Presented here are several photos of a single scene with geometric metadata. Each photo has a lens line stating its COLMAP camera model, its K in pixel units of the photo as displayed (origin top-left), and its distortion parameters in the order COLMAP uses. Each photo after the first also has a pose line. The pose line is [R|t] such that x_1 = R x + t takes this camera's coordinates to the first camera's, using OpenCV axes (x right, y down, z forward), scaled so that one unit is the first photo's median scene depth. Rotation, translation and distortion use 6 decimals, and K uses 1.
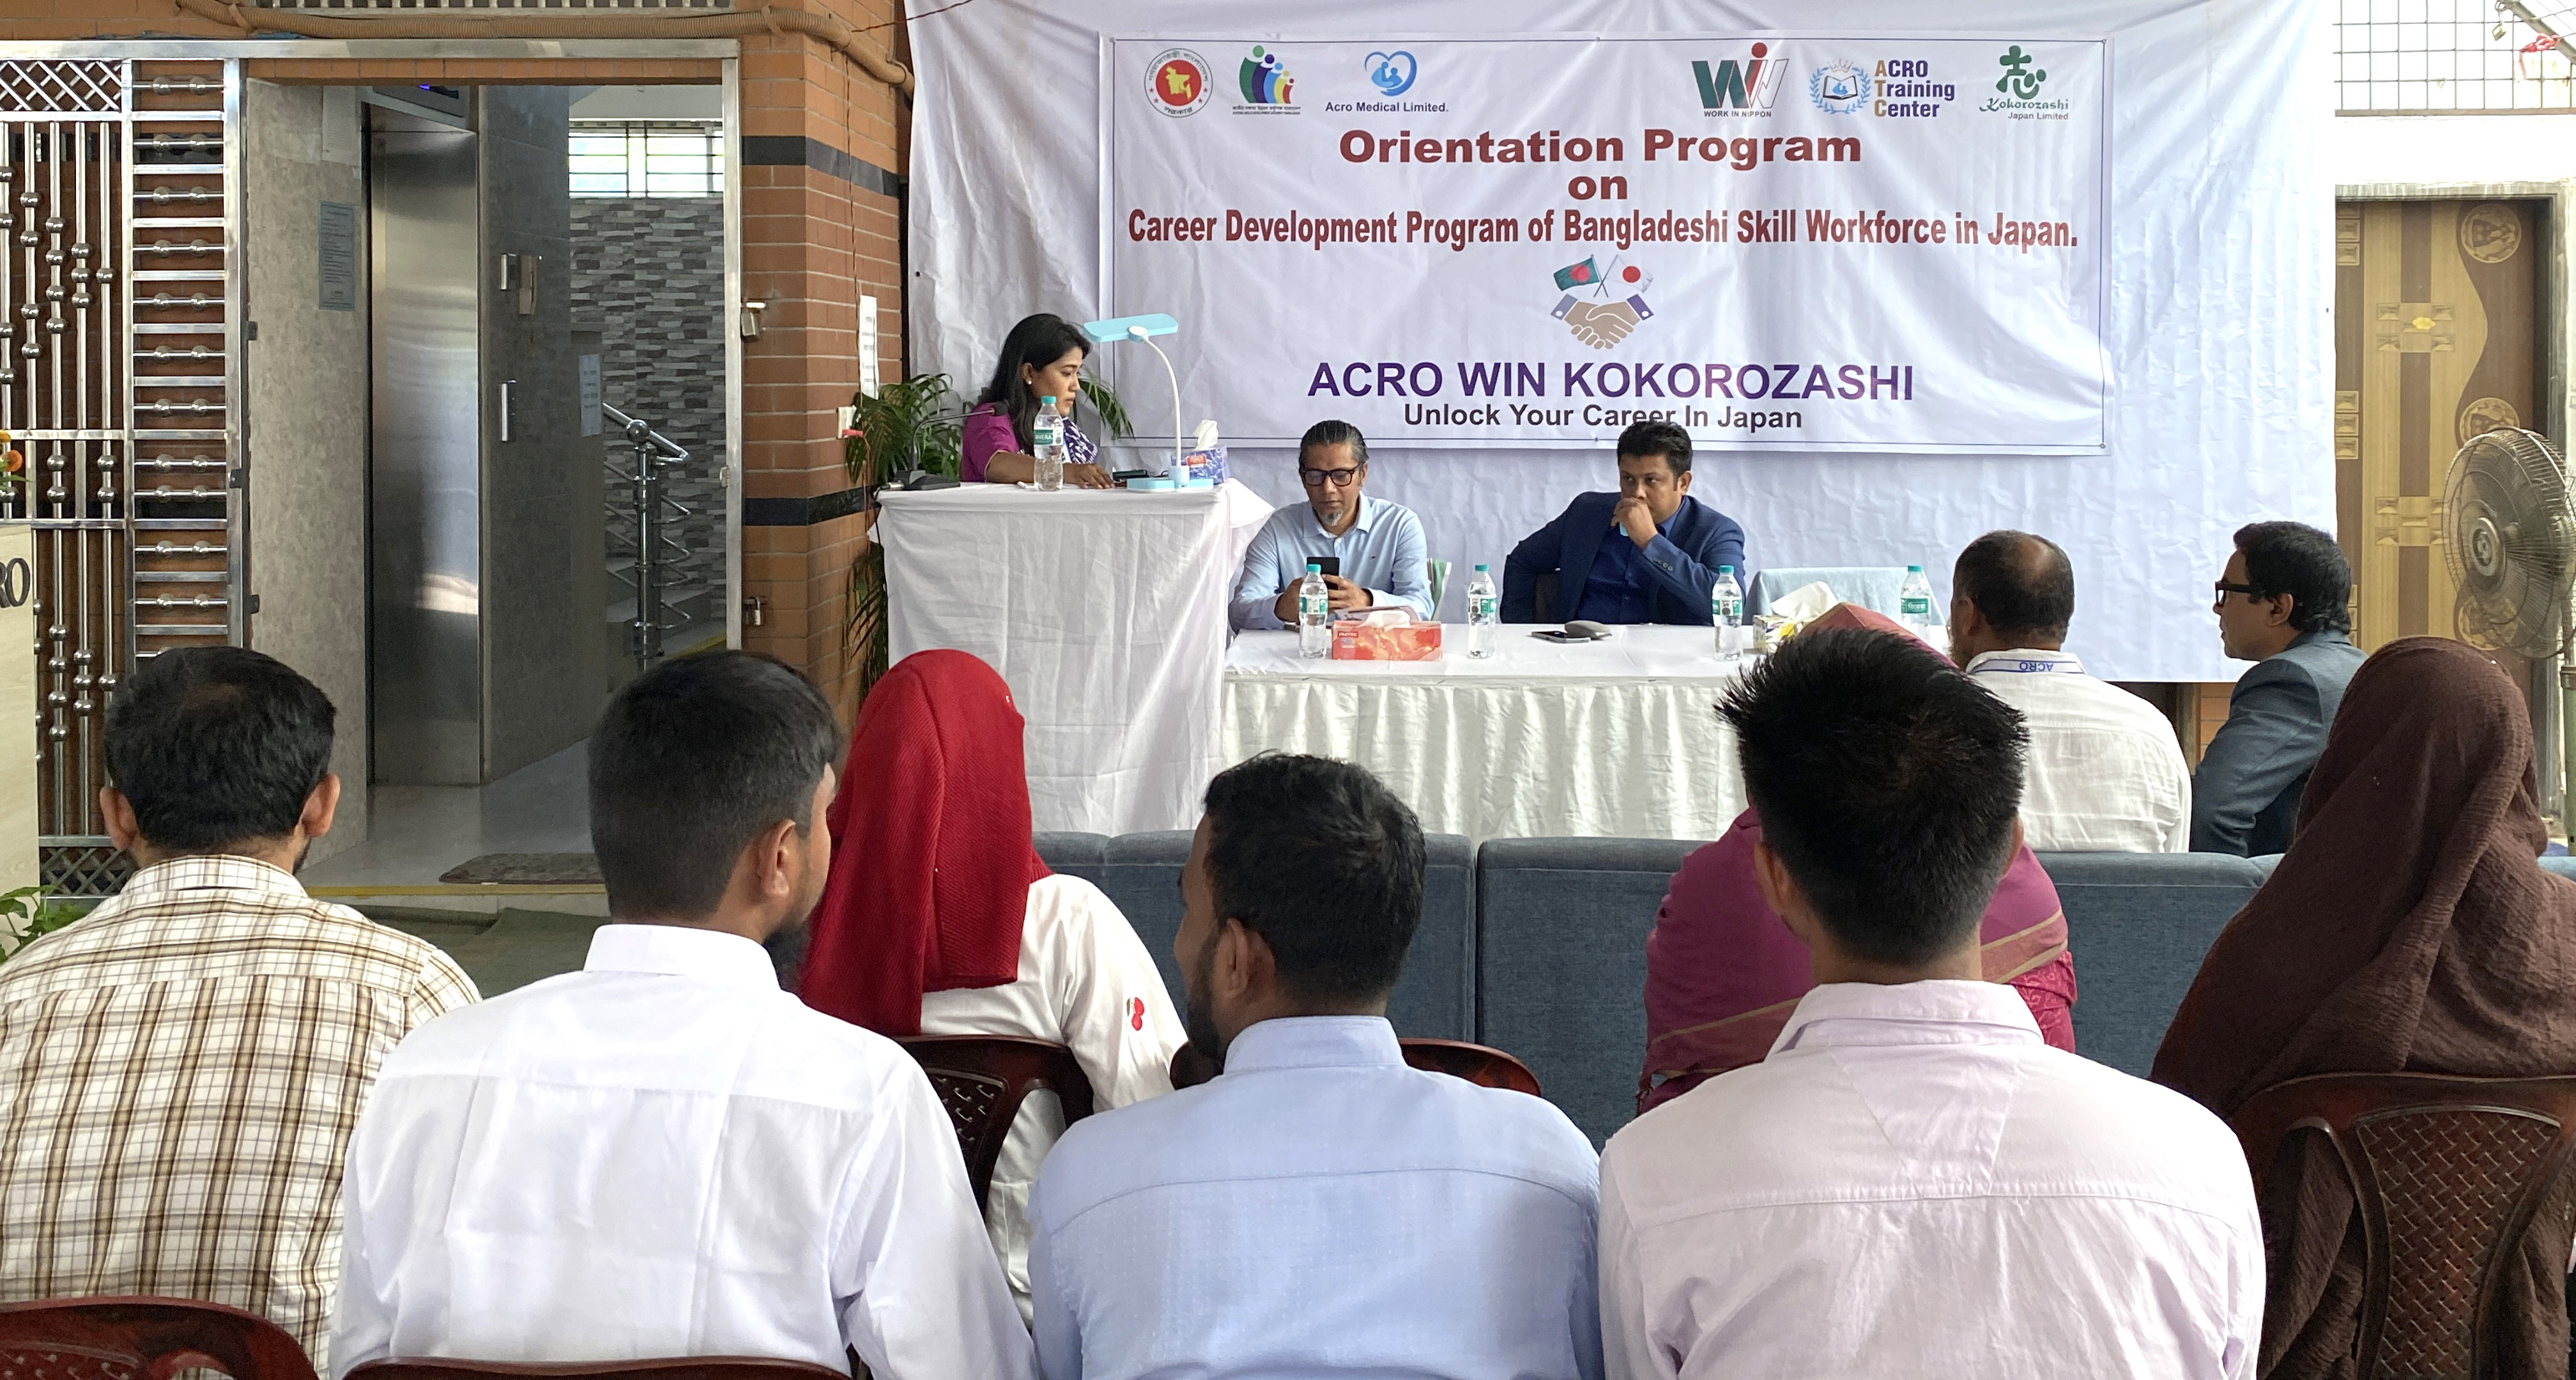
lens RADIAL K [[2300.7, 0, 1287.4], [0, 2300.7, 460.8], [0, 0, 1]] dist [0.163599, -0.328124]
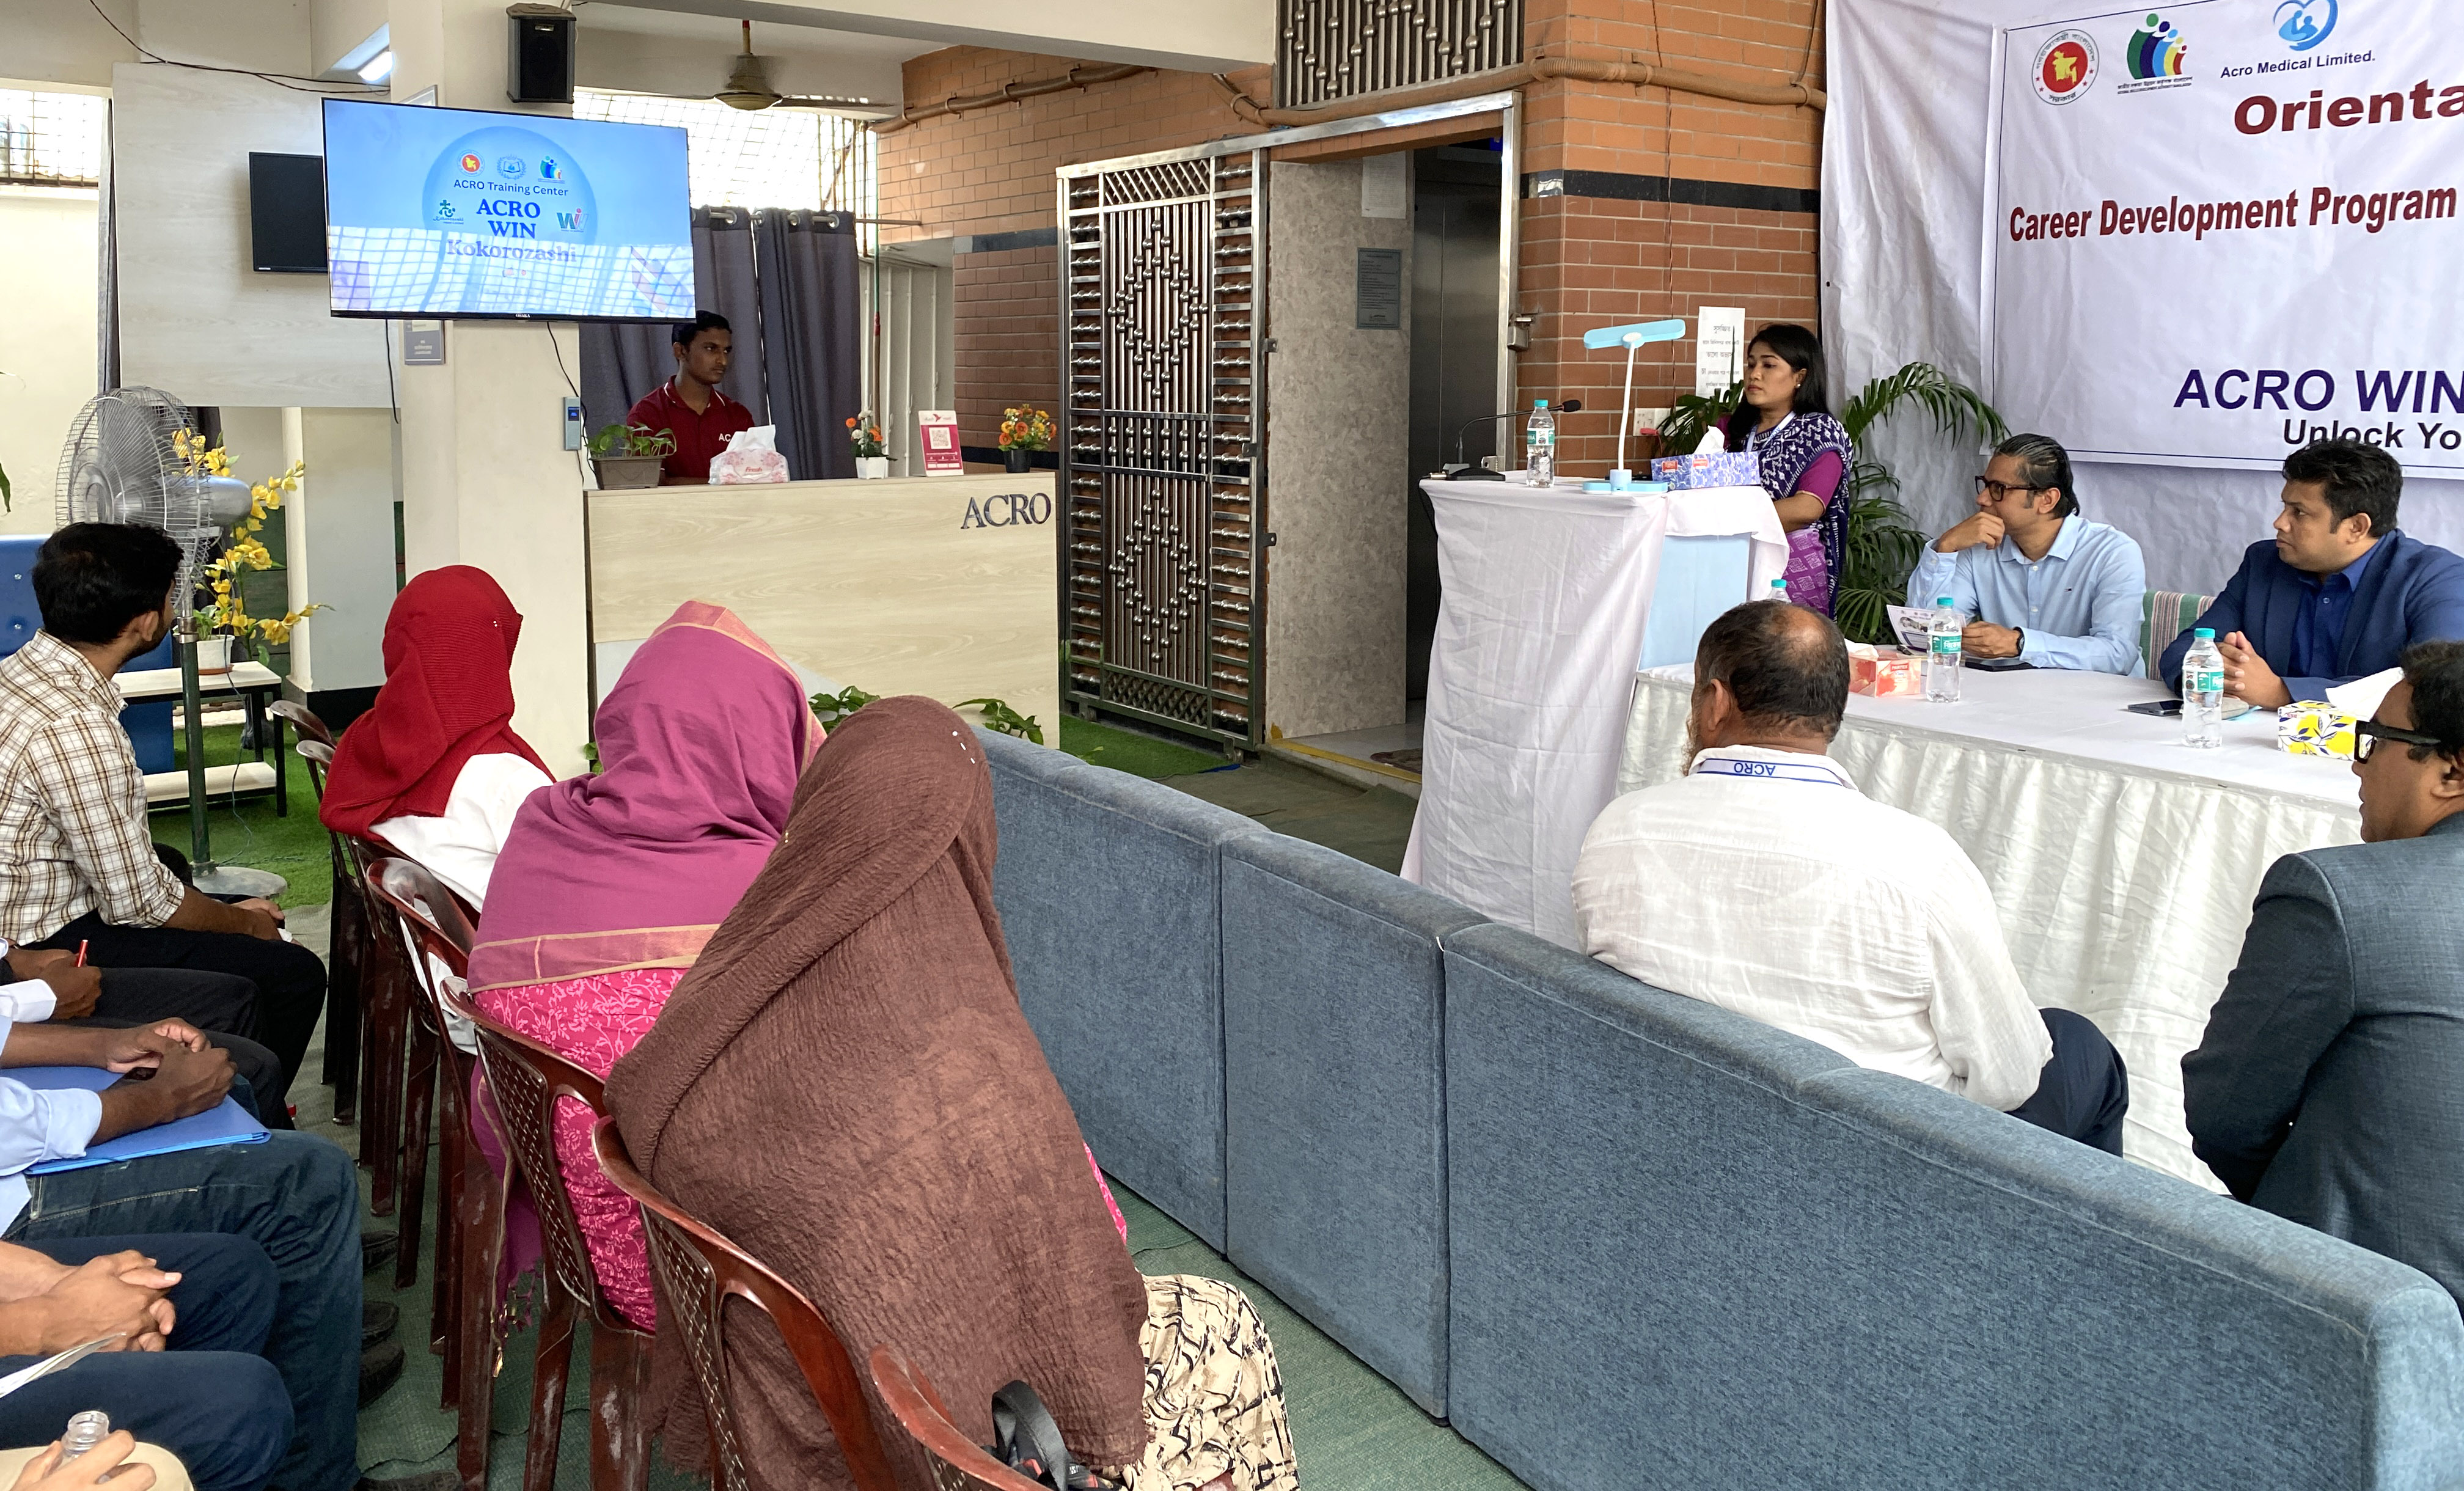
lens RADIAL K [[1896.6, 0, 1174.0], [0, 1896.6, 572.5], [0, 0, 1]] dist [0.075219, -0.083129]
pose [[0.571121, 0.091425, -0.815759, 0.398999], [-0.041813, 0.995728, 0.082321, -0.009733], [0.819800, -0.012906, 0.572504, 0.260898]]
